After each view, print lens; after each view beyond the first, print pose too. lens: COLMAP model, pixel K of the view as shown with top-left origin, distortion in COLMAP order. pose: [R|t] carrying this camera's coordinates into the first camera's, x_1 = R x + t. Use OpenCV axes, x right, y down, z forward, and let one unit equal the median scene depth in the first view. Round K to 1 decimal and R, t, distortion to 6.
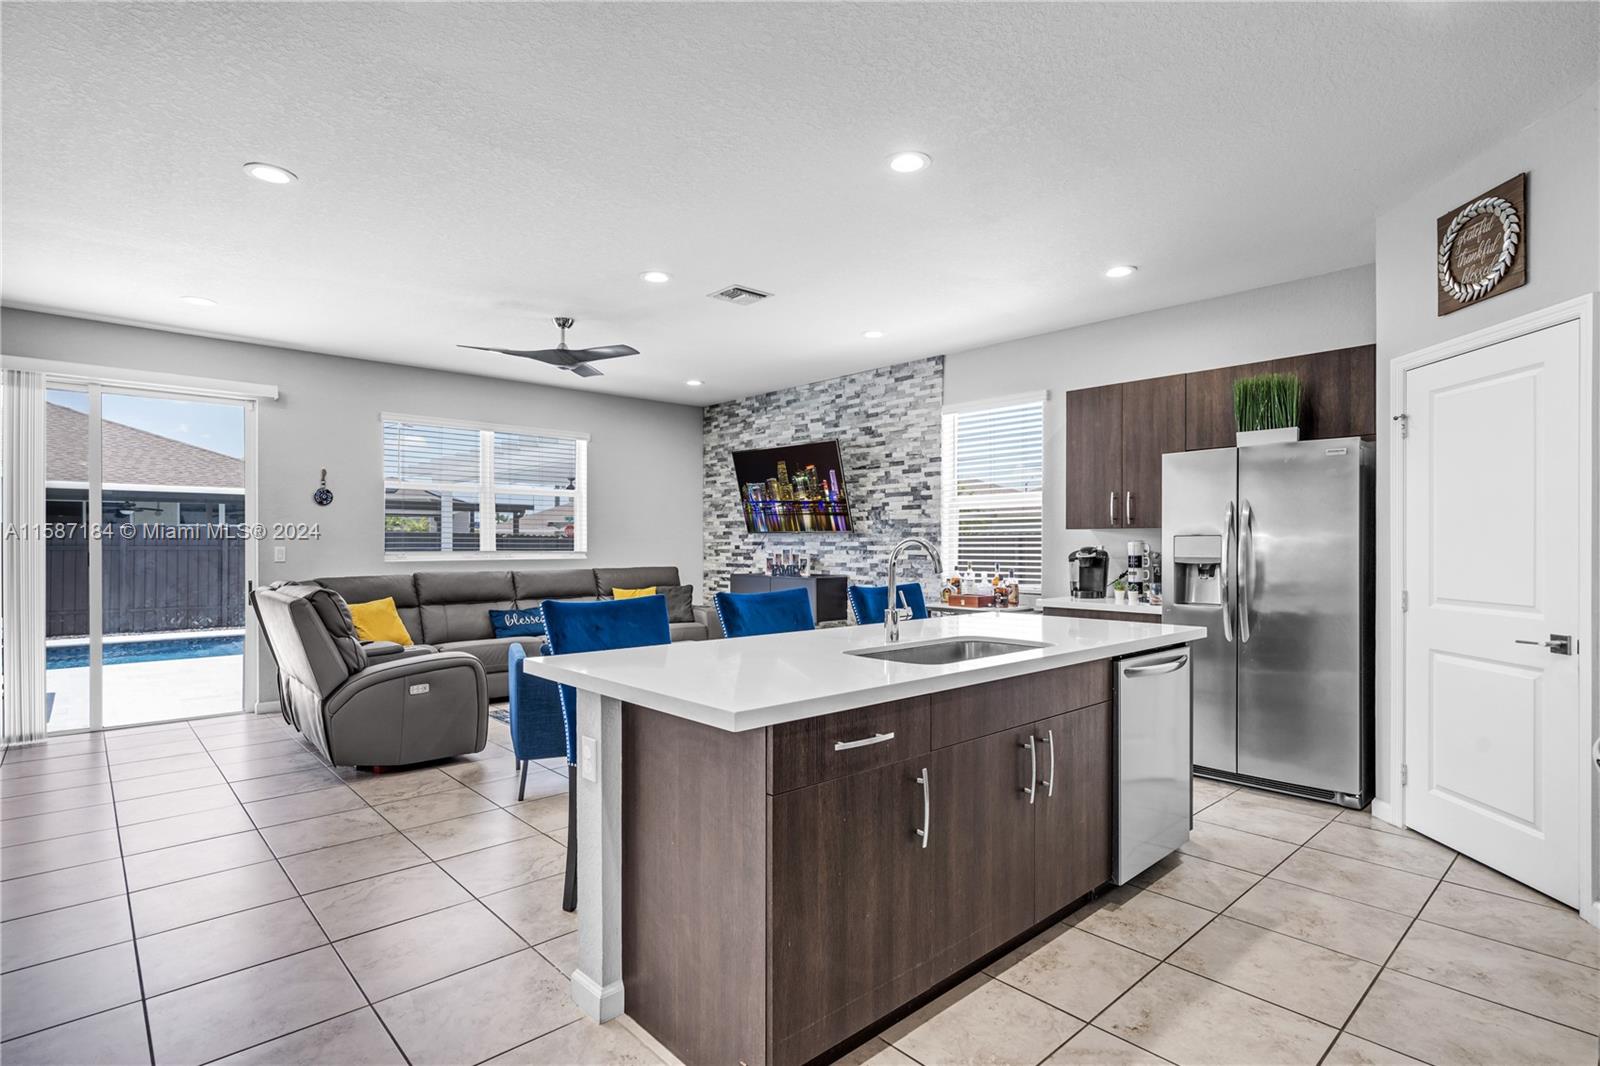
lens RADIAL K [[793.5, 0, 794.4], [0, 793.5, 546.1], [0, 0, 1]] dist [0.003738, 0.001181]
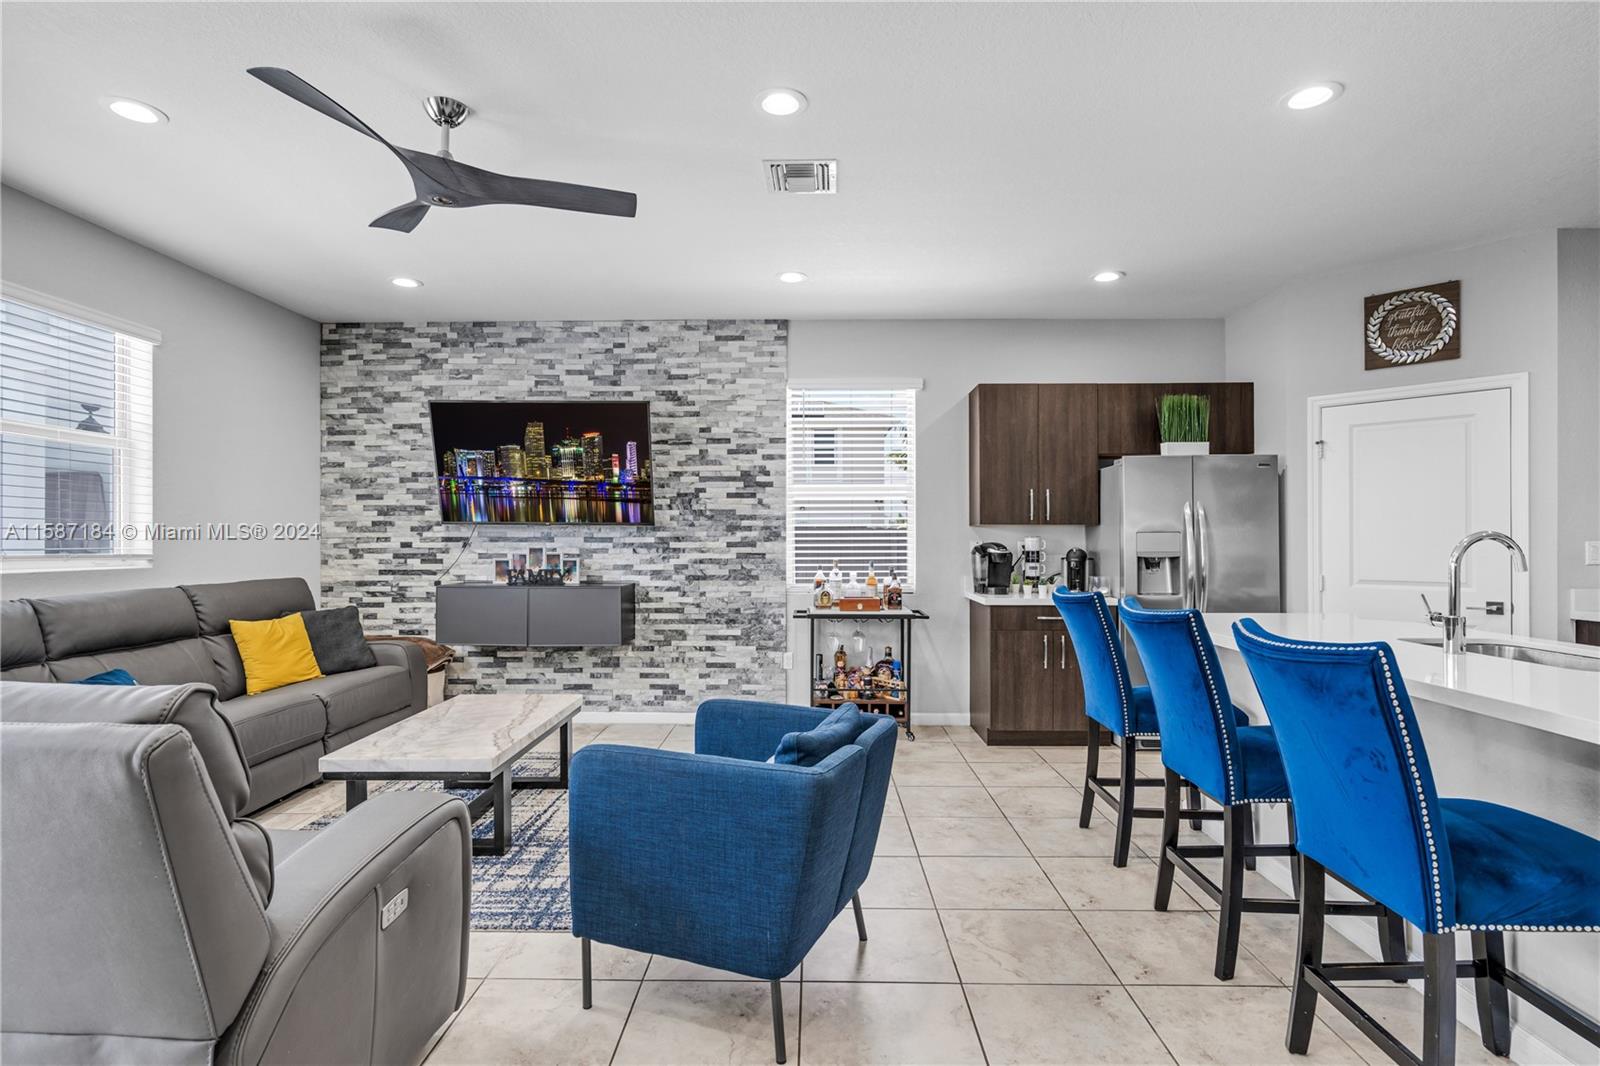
lens RADIAL K [[790.0, 0, 806.6], [0, 790.0, 535.6], [0, 0, 1]] dist [-0.003647, 0.000021]
pose [[0.689794, 0.004122, 0.723994, -0.403008], [0.002198, 0.999967, -0.007787, -0.000505], [-0.724002, 0.006963, 0.689762, 0.385030]]
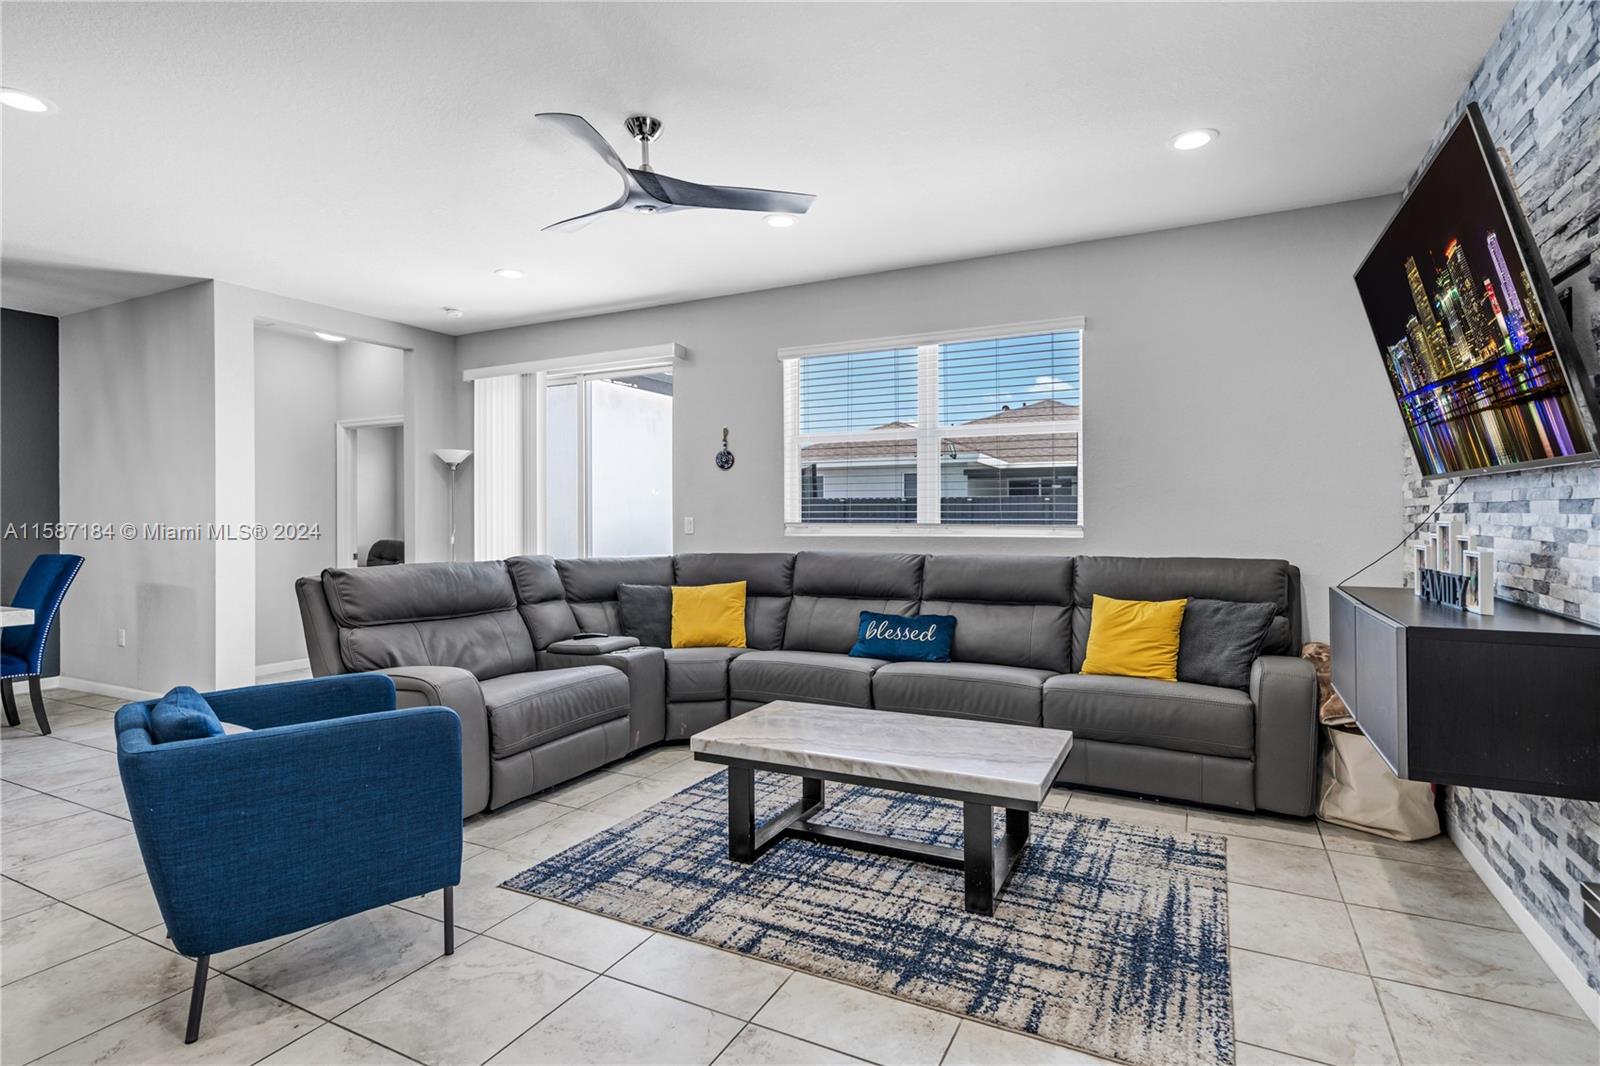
lens RADIAL K [[785.3, 0, 822.9], [0, 785.3, 512.9], [0, 0, 1]] dist [0.000838, -0.000113]
pose [[0.361787, -0.004518, -0.932250, 0.226892], [0.000743, 0.999989, -0.004558, 0.000166], [0.932261, 0.000956, 0.361786, 0.732988]]
